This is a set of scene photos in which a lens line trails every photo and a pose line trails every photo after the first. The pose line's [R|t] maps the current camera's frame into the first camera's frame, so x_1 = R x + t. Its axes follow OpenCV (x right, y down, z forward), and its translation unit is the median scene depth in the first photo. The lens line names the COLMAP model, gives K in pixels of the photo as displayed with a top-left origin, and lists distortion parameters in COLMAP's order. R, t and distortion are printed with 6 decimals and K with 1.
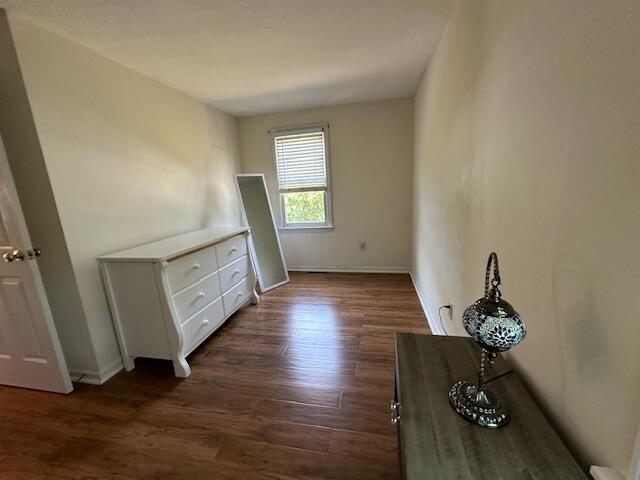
lens RADIAL K [[254.6, 0, 320.8], [0, 254.6, 238.1], [0, 0, 1]] dist [-0.003174, 0.000745]
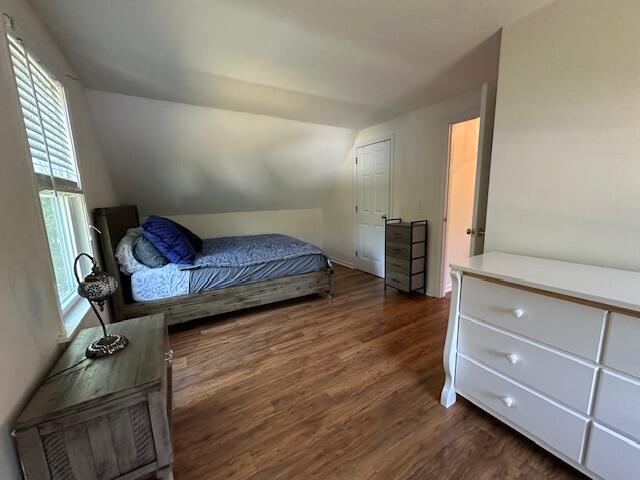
lens RADIAL K [[254.6, 0, 319.5], [0, 254.6, 241.1], [0, 0, 1]] dist [-0.003174, 0.000745]
pose [[-0.726334, 0.183586, -0.662371, 0.296774], [-0.076832, 0.935945, 0.343662, -0.288575], [0.683034, 0.300505, -0.665703, 1.377406]]
